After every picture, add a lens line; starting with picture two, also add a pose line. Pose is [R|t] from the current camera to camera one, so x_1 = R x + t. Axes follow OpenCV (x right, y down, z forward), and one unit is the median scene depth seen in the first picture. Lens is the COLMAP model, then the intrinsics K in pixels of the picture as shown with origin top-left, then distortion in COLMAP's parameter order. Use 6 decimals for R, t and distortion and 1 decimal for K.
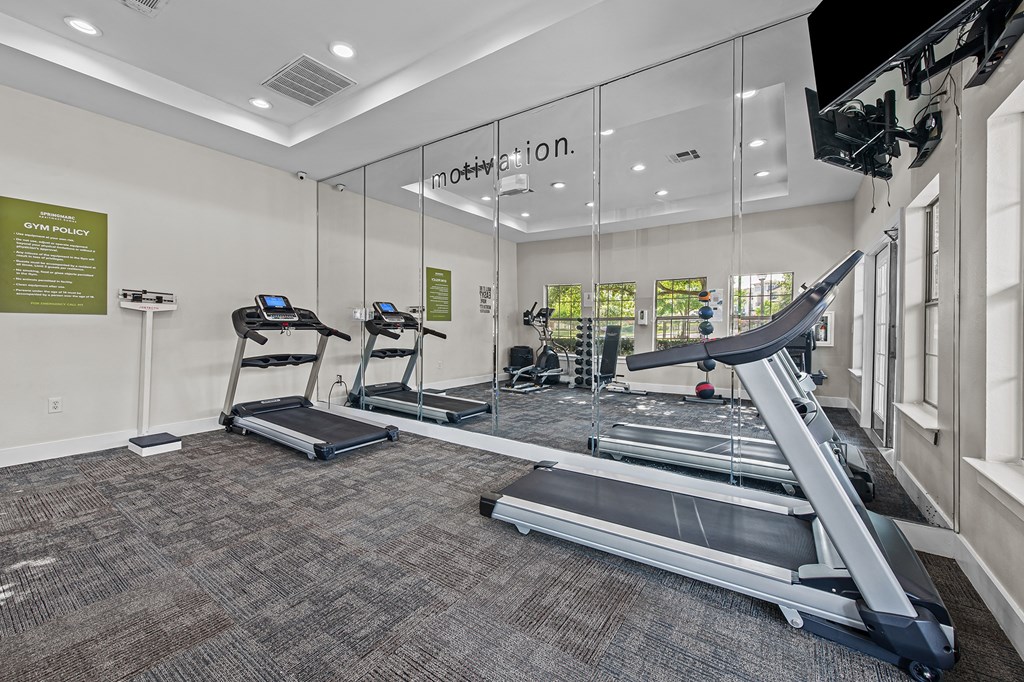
lens RADIAL K [[412.1, 0, 513.9], [0, 412.1, 325.5], [0, 0, 1]] dist [0.001180, -0.000015]
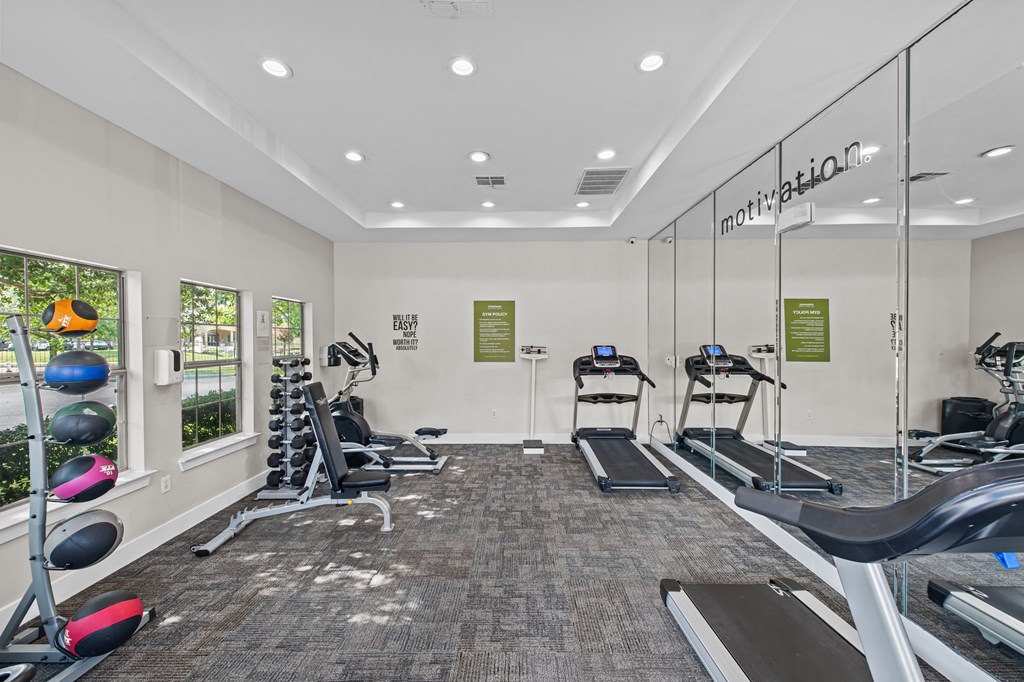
lens RADIAL K [[404.0, 0, 510.4], [0, 404.0, 338.6], [0, 0, 1]] dist [0.023727, -0.019532]
pose [[0.543831, -0.011363, -0.839118, 0.346288], [0.010328, 0.999923, -0.006847, -0.103937], [0.839131, -0.004943, 0.543907, 0.100740]]
